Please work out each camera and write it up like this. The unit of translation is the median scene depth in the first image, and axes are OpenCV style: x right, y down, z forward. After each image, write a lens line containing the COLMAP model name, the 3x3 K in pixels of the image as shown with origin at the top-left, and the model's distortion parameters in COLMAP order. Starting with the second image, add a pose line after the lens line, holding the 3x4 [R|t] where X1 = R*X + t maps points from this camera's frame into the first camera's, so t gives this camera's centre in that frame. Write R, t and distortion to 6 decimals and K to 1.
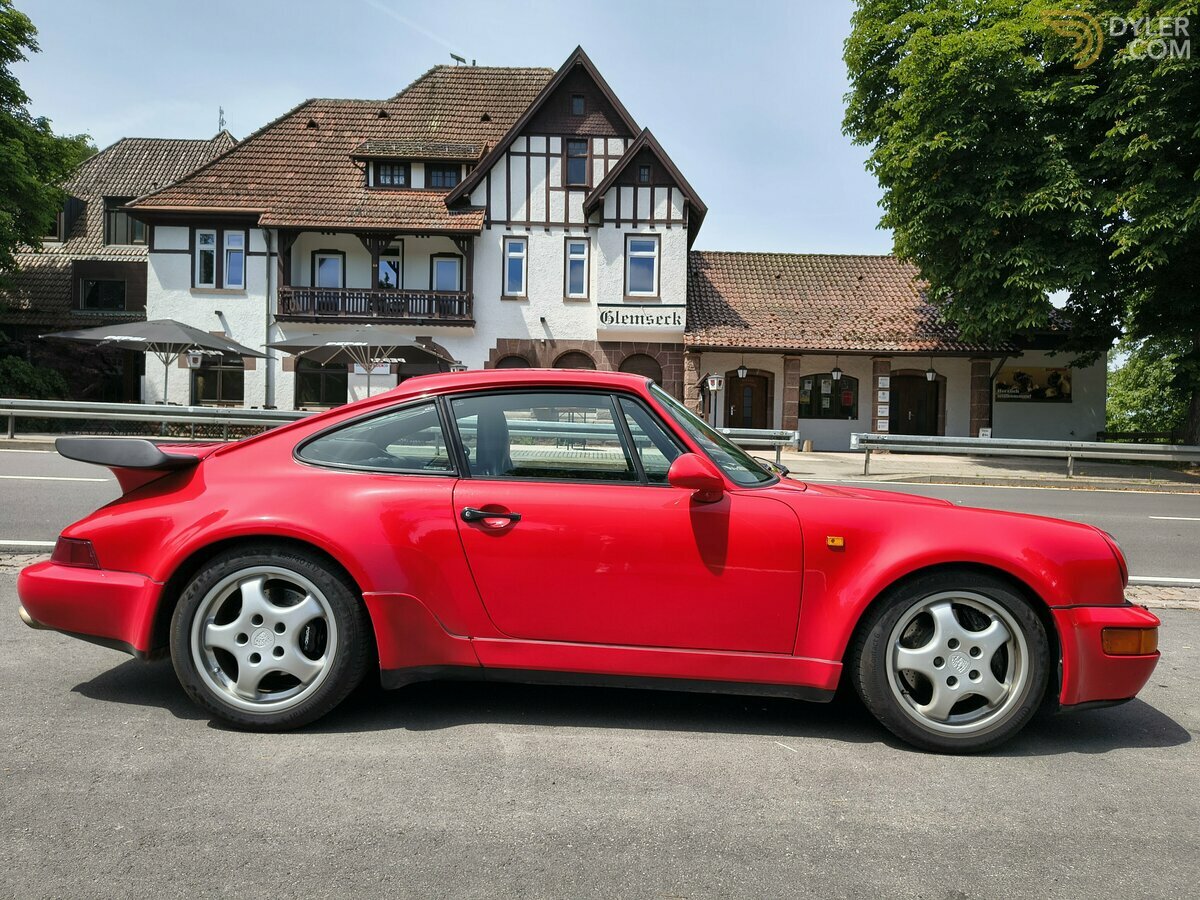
lens RADIAL K [[856.4, 0, 600.0], [0, 856.4, 450.0], [0, 0, 1]] dist [0.045334, -0.060634]
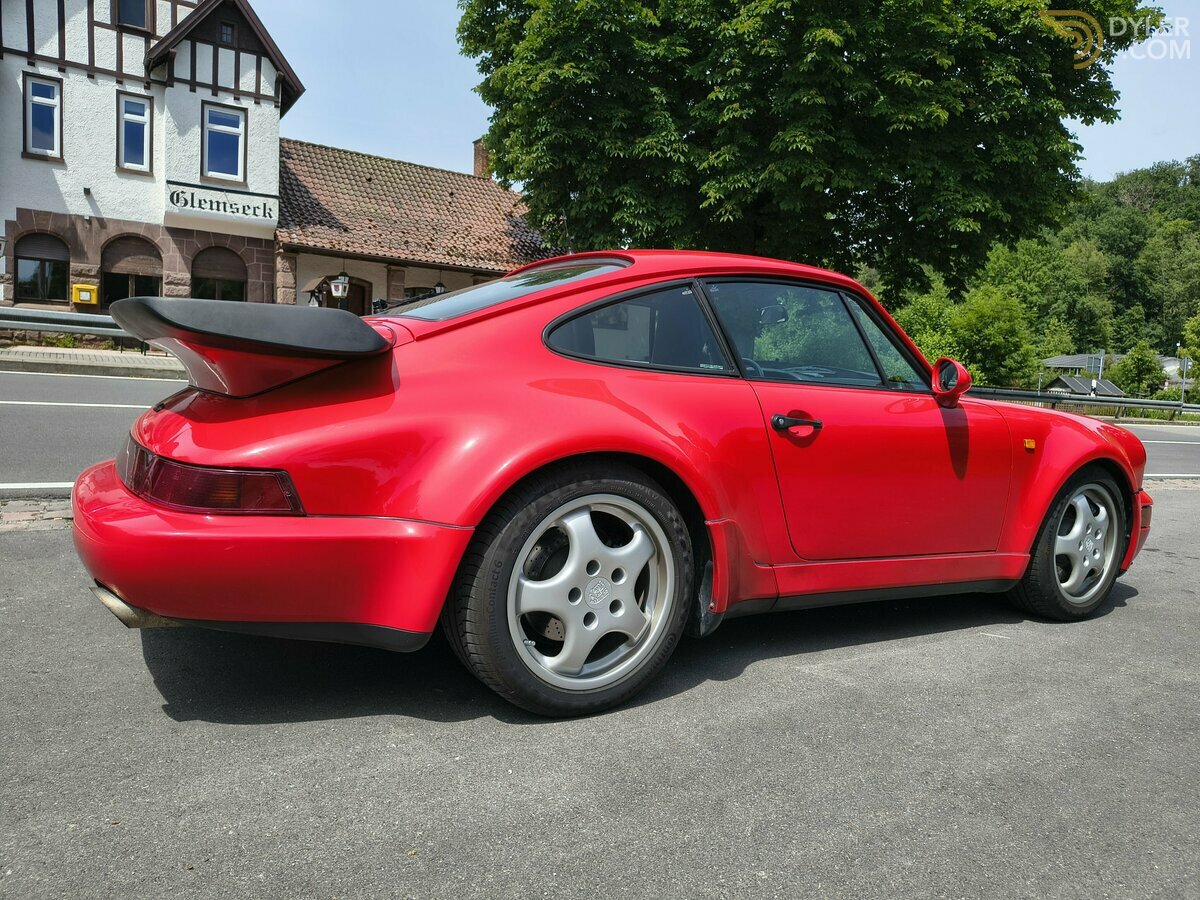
lens RADIAL K [[849.6, 0, 622.8], [0, 849.6, 446.1], [0, 0, 1]] dist [0.021793, -0.024297]
pose [[0.836333, -0.023383, 0.547723, -0.090985], [-0.027429, 0.996054, 0.084405, 0.003883], [-0.547536, -0.085614, 0.832391, 0.047011]]
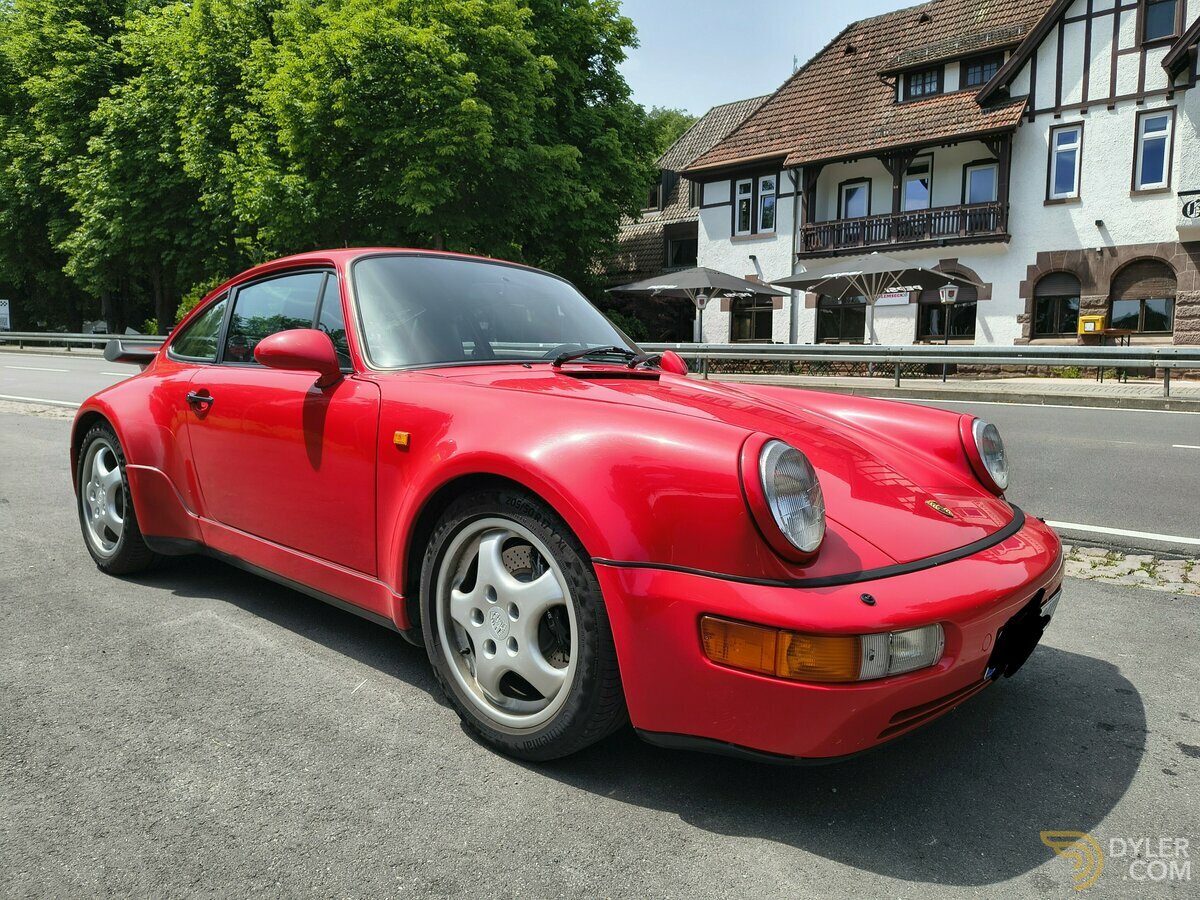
lens RADIAL K [[838.1, 0, 576.8], [0, 838.1, 475.2], [0, 0, 1]] dist [-0.006989, -0.004346]
pose [[0.742726, 0.066184, -0.666316, 0.108734], [-0.000538, 0.995162, 0.098248, 0.008277], [0.669595, -0.072613, 0.739168, 0.069699]]
